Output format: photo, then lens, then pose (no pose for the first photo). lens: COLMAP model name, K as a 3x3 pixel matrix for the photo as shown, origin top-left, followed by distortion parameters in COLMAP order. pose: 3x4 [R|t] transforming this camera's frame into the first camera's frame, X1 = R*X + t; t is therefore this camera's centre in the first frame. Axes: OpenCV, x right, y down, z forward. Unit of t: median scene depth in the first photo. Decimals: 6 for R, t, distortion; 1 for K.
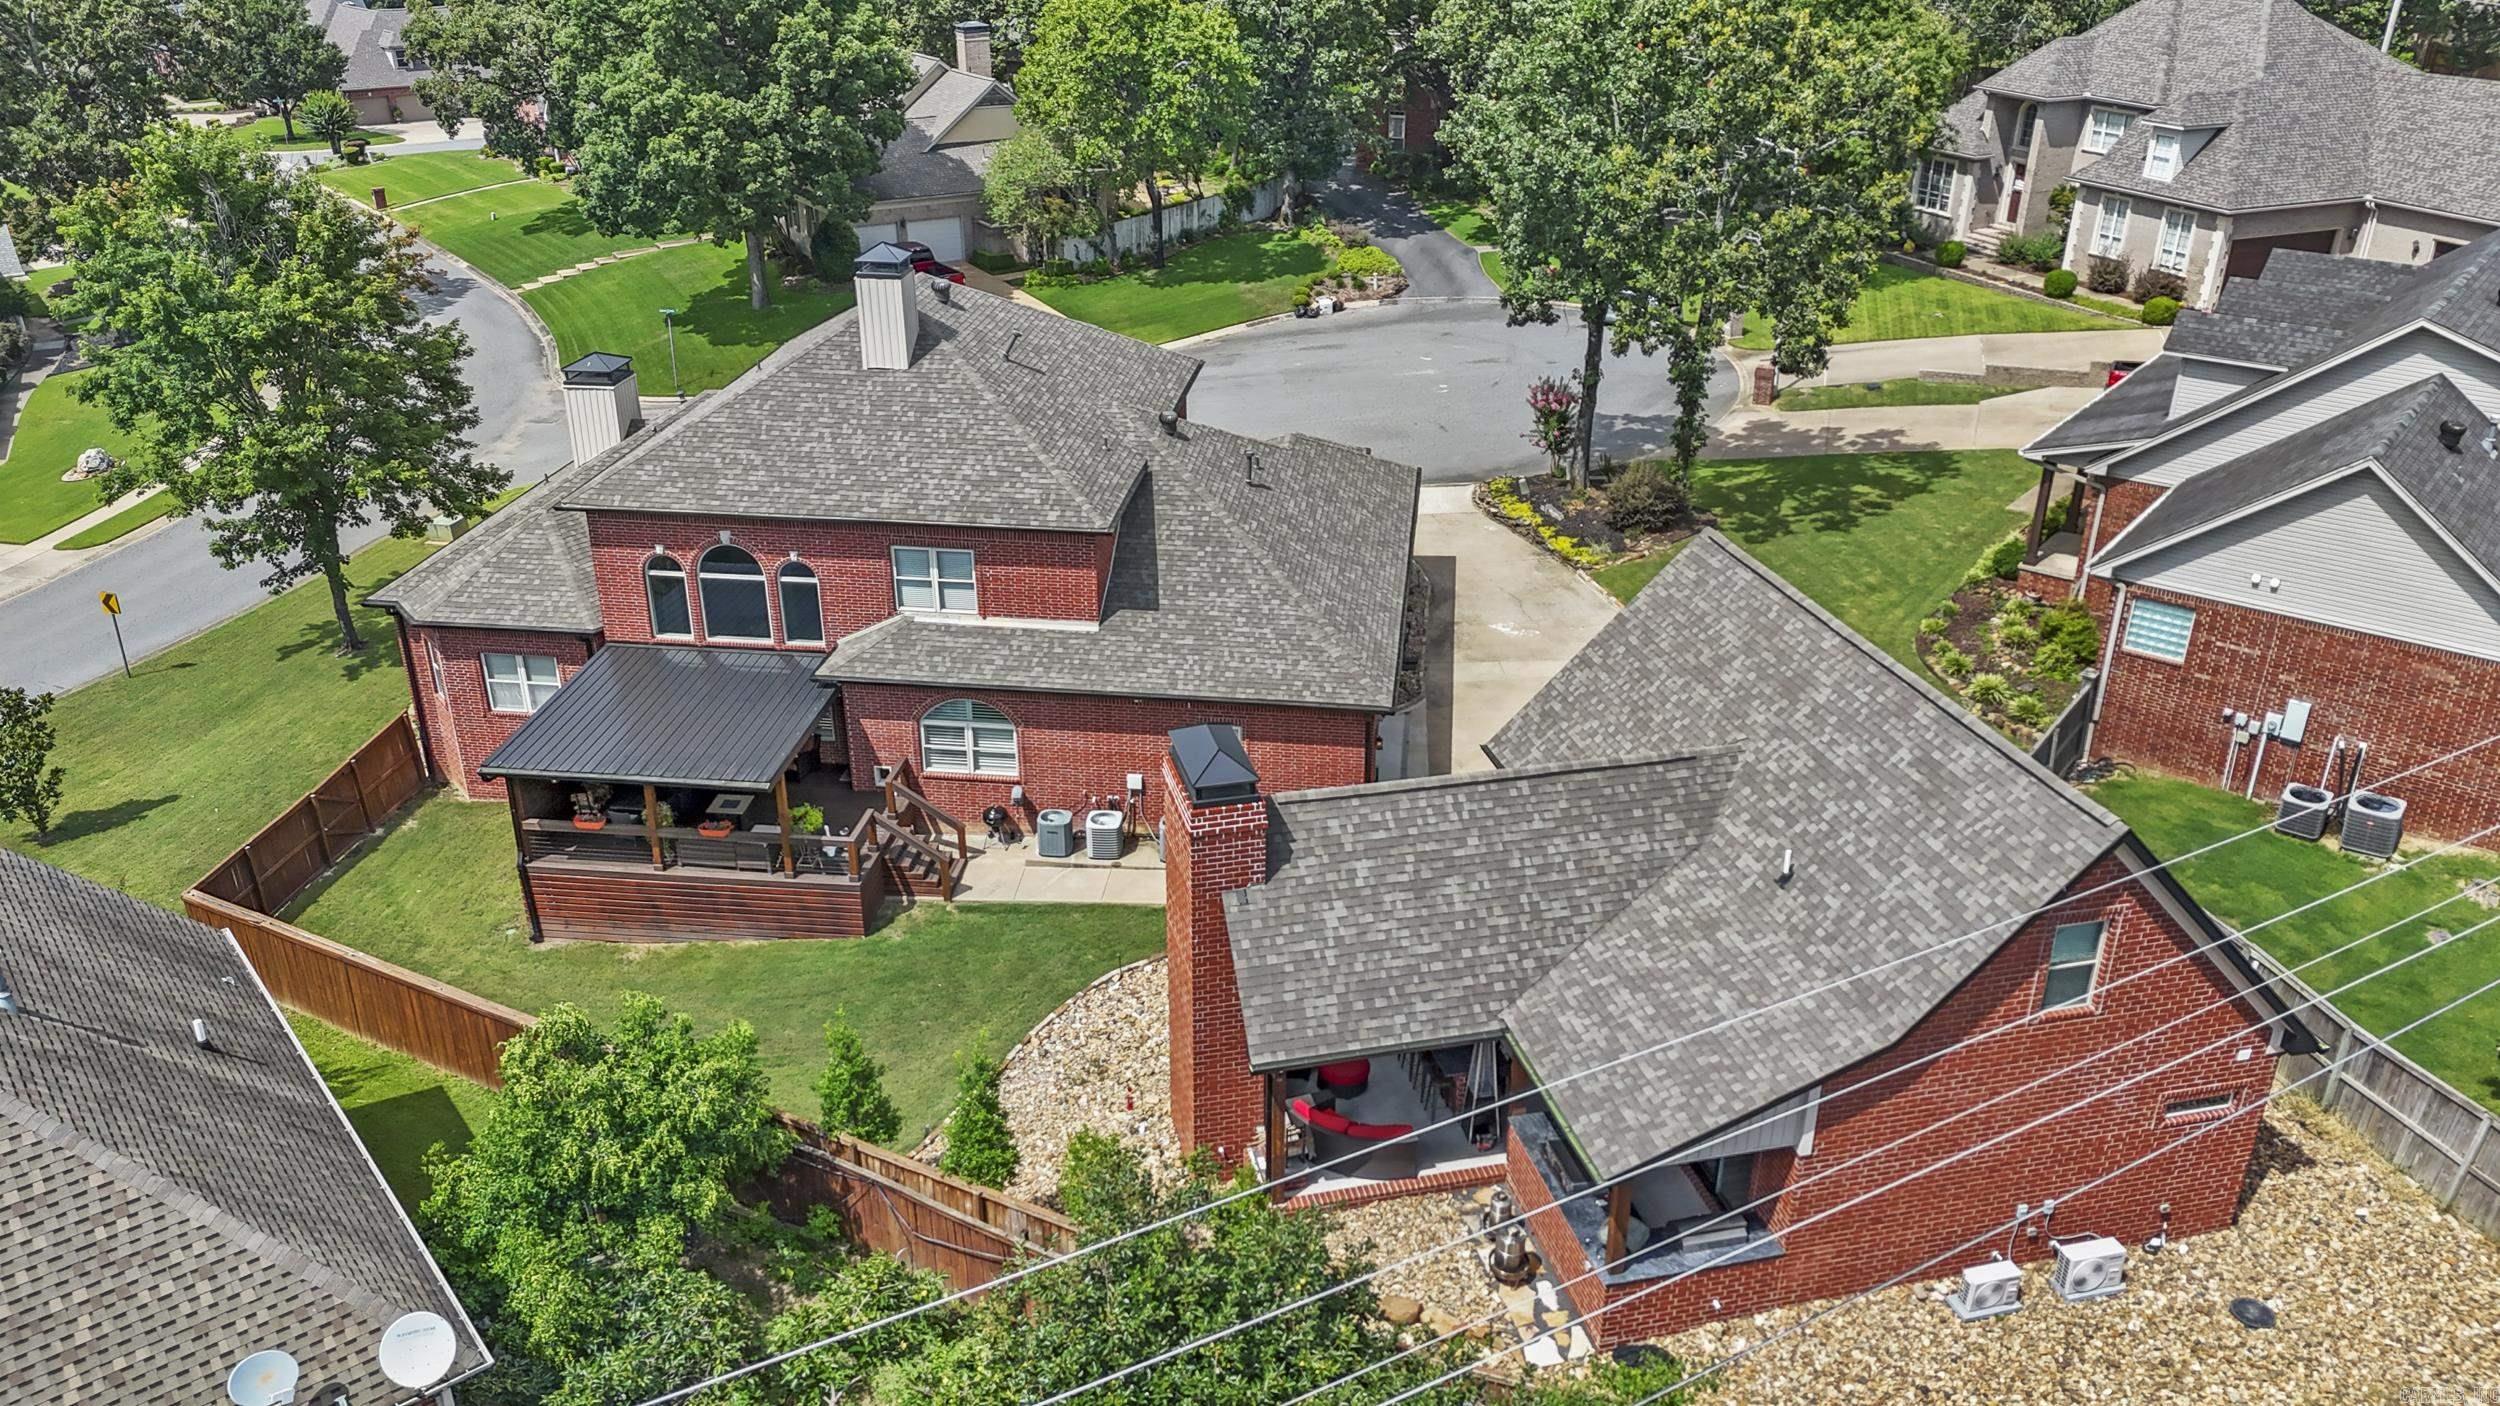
lens RADIAL K [[1784.6, 0, 1250.0], [0, 1784.6, 703.0], [0, 0, 1]] dist [0.057912, -0.002768]
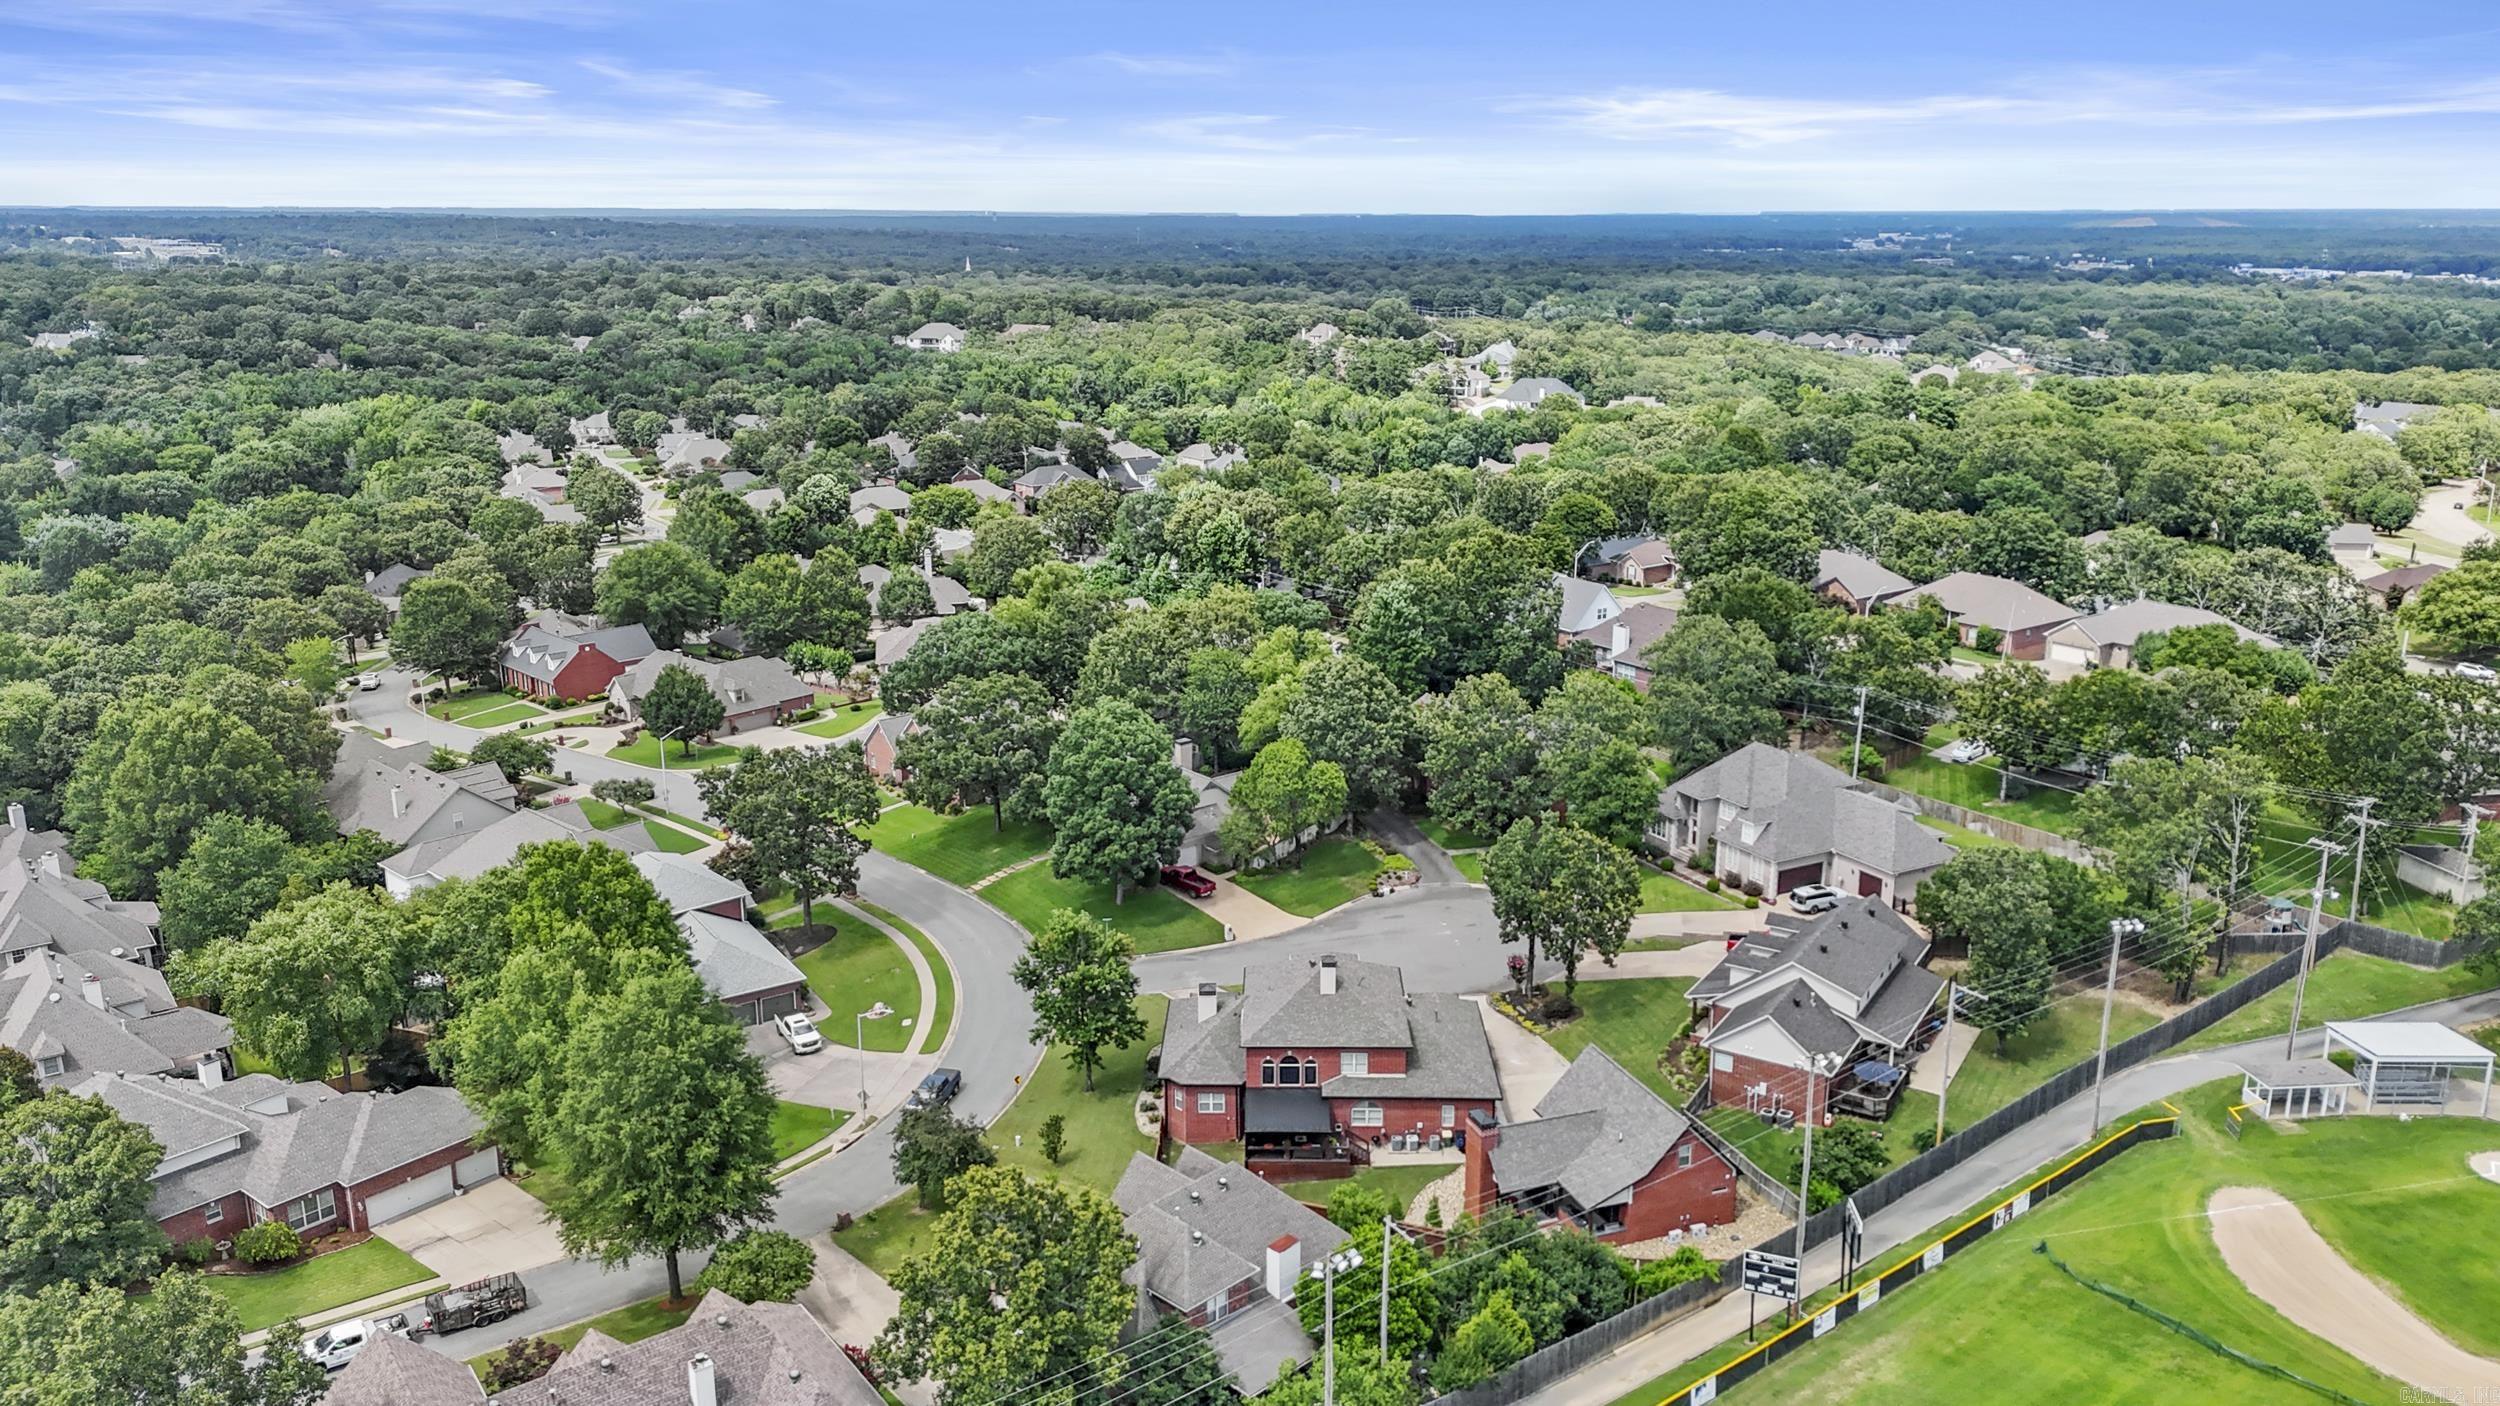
lens RADIAL K [[1784.6, 0, 1250.0], [0, 1784.6, 703.0], [0, 0, 1]] dist [0.057912, -0.002768]
pose [[0.994407, -0.030065, 0.101242, -0.567345], [0.048404, 0.981754, -0.183892, -0.104048], [-0.093866, 0.187764, 0.977719, -1.902496]]
